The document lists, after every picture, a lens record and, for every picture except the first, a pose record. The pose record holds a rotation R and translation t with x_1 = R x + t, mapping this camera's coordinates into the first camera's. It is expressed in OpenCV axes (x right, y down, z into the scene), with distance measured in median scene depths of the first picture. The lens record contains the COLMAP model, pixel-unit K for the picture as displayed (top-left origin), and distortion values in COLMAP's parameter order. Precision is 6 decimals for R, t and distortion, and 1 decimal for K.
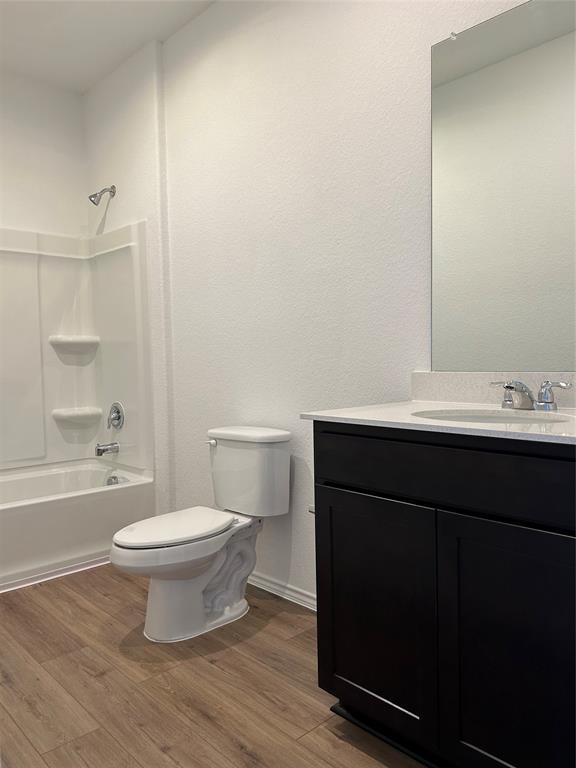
lens RADIAL K [[583.1, 0, 290.1], [0, 583.1, 387.6], [0, 0, 1]] dist [0.052994, -0.039037]
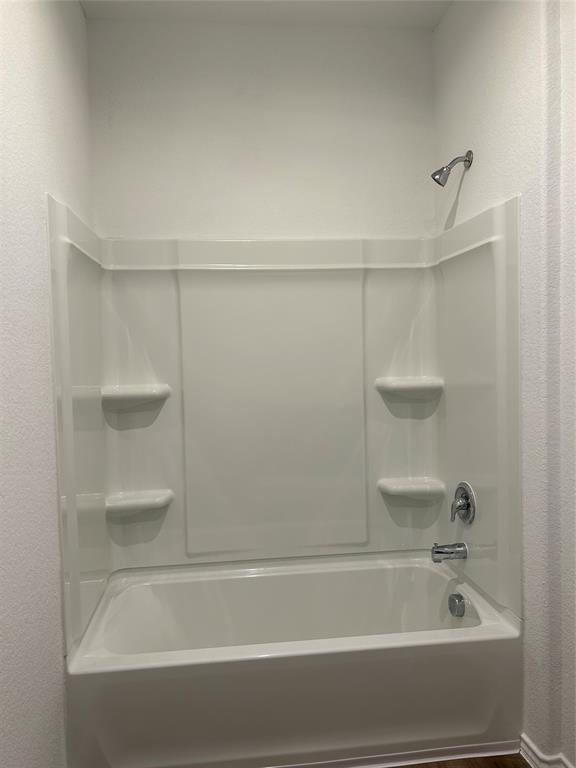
lens RADIAL K [[583.1, 0, 290.1], [0, 583.1, 381.3], [0, 0, 1]] dist [0.052994, -0.039037]
pose [[0.812863, 0.024861, -0.581924, -0.075680], [-0.020733, 0.999691, 0.013747, -0.092627], [0.582086, 0.000891, 0.813127, 0.351169]]
